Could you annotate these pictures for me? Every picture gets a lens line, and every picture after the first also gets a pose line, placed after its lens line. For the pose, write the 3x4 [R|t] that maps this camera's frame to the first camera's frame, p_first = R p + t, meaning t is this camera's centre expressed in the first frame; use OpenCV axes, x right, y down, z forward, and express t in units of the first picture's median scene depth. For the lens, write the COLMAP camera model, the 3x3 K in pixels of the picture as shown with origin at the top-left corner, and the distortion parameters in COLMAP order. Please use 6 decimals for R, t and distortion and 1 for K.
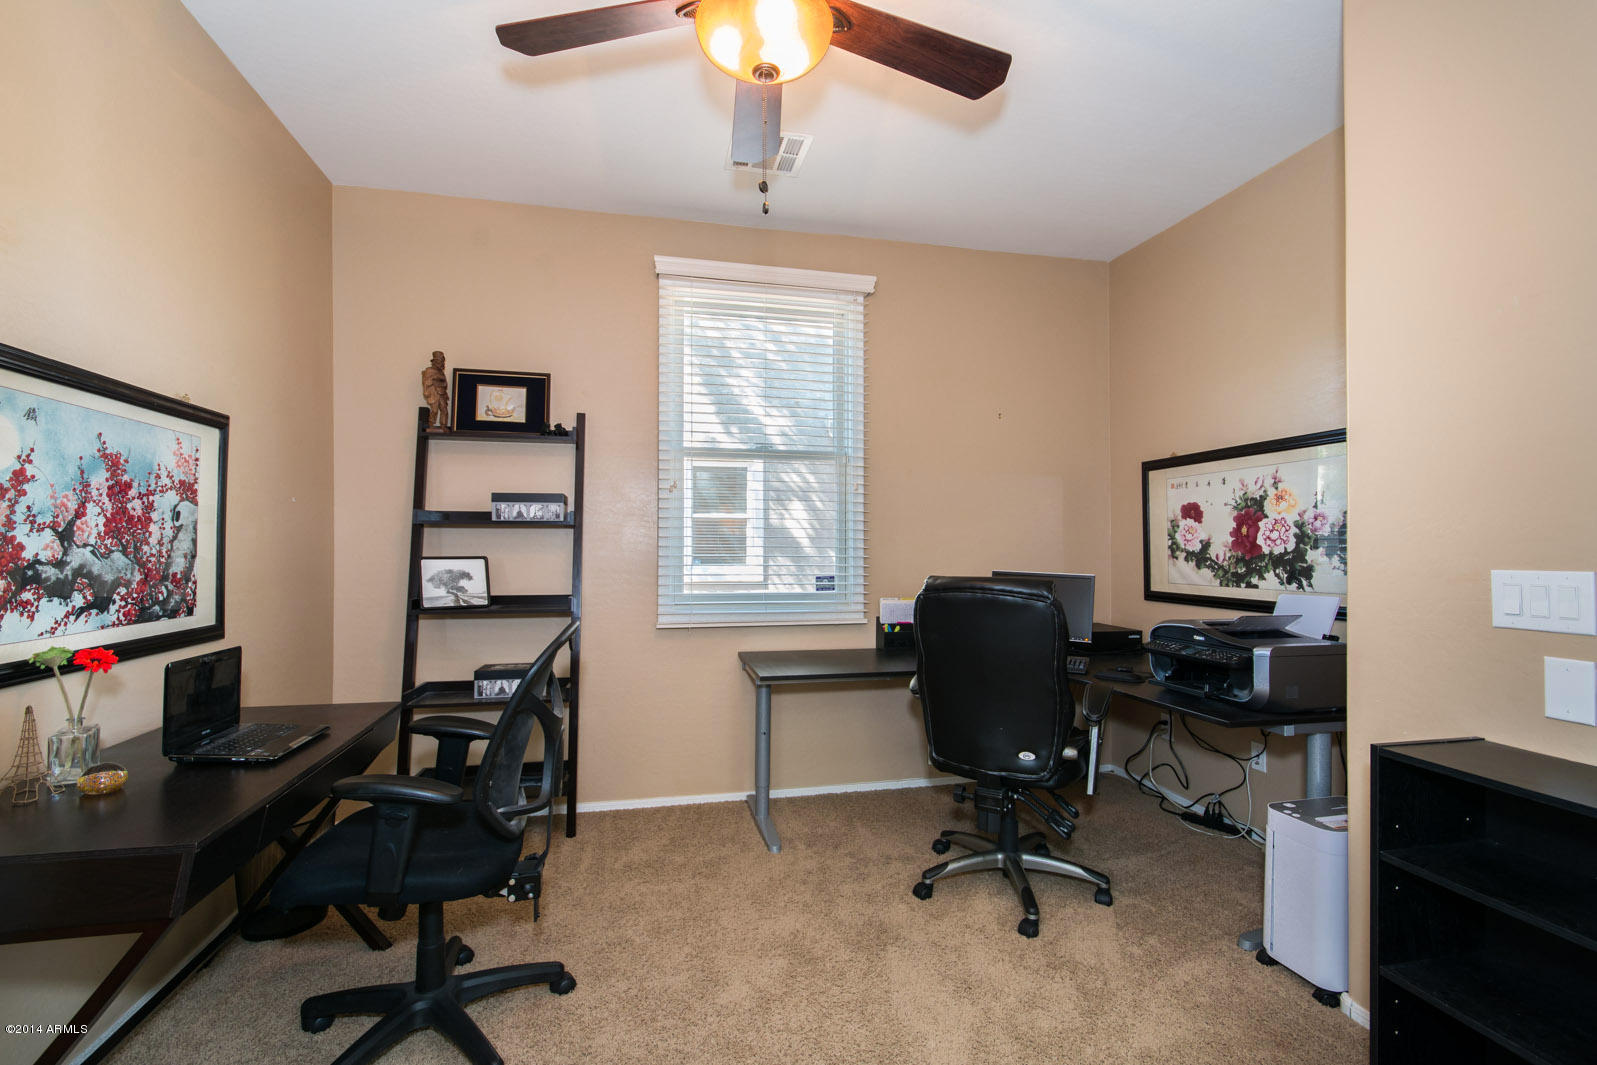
lens RADIAL K [[718.8, 0, 809.0], [0, 718.8, 531.4], [0, 0, 1]] dist [-0.001865, -0.000027]
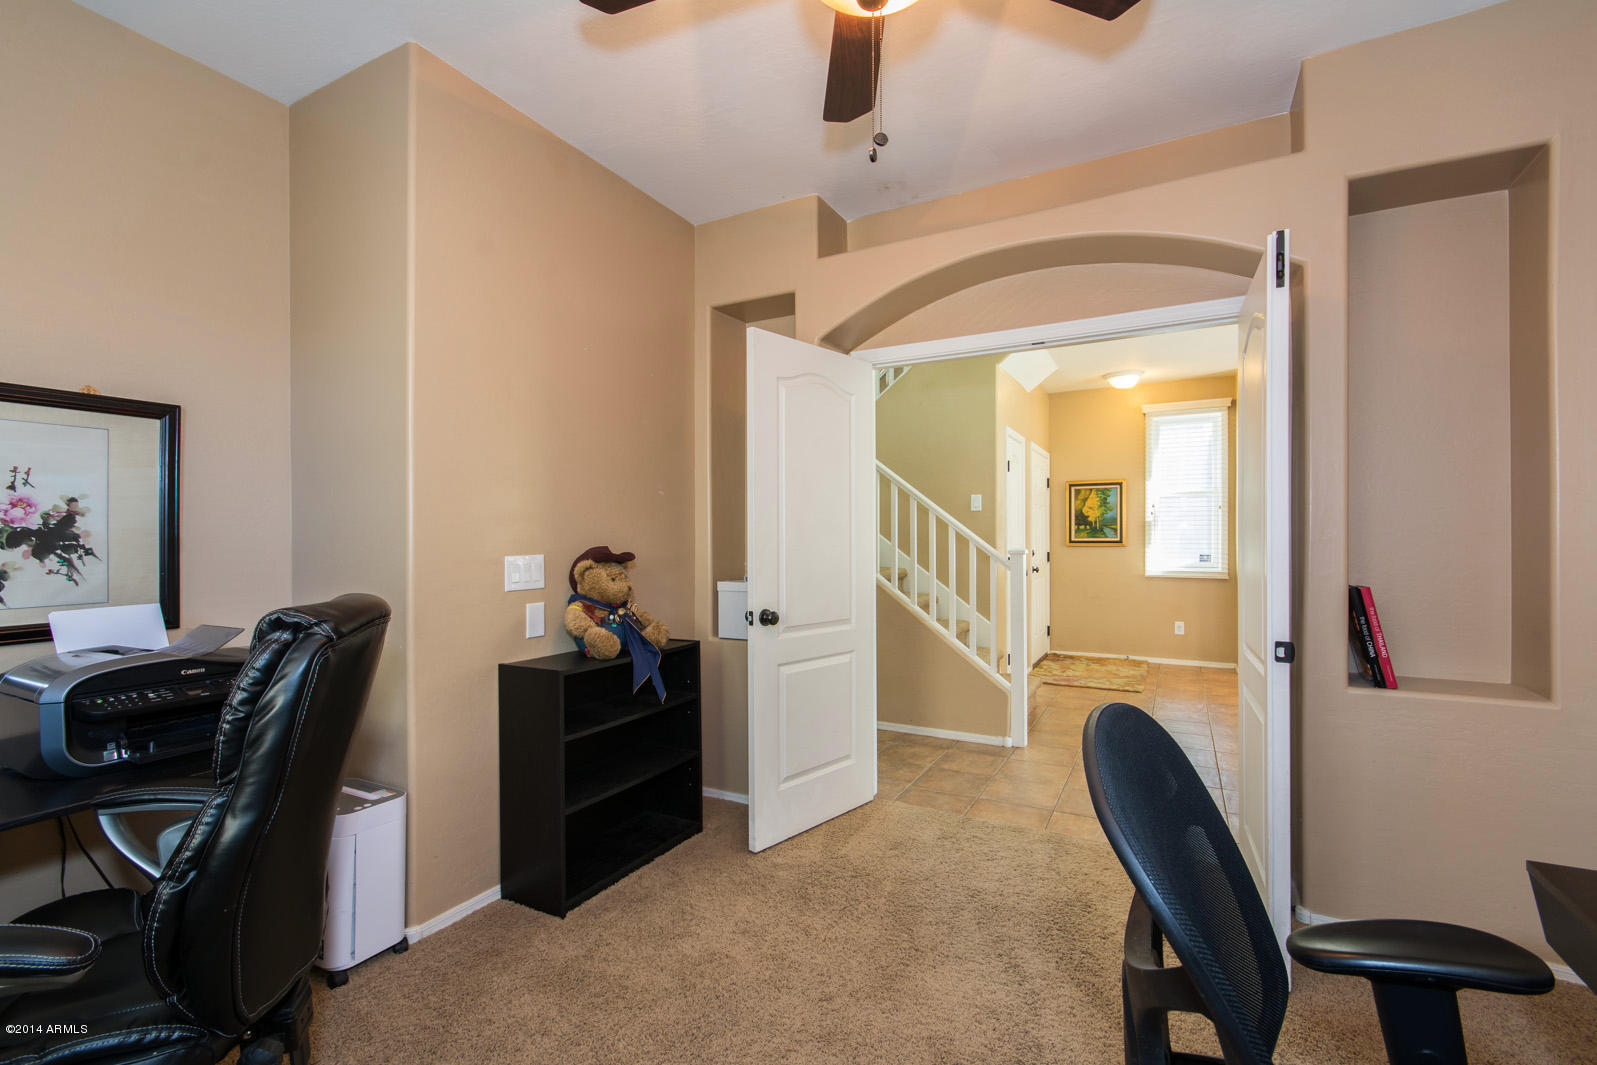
lens RADIAL K [[718.8, 0, 809.0], [0, 718.8, 531.4], [0, 0, 1]] dist [-0.001865, -0.000027]
pose [[-0.757361, 0.000060, 0.652997, -0.358620], [-0.014304, 0.999759, -0.016683, 0.009017], [-0.652840, -0.021976, -0.757177, 1.045252]]
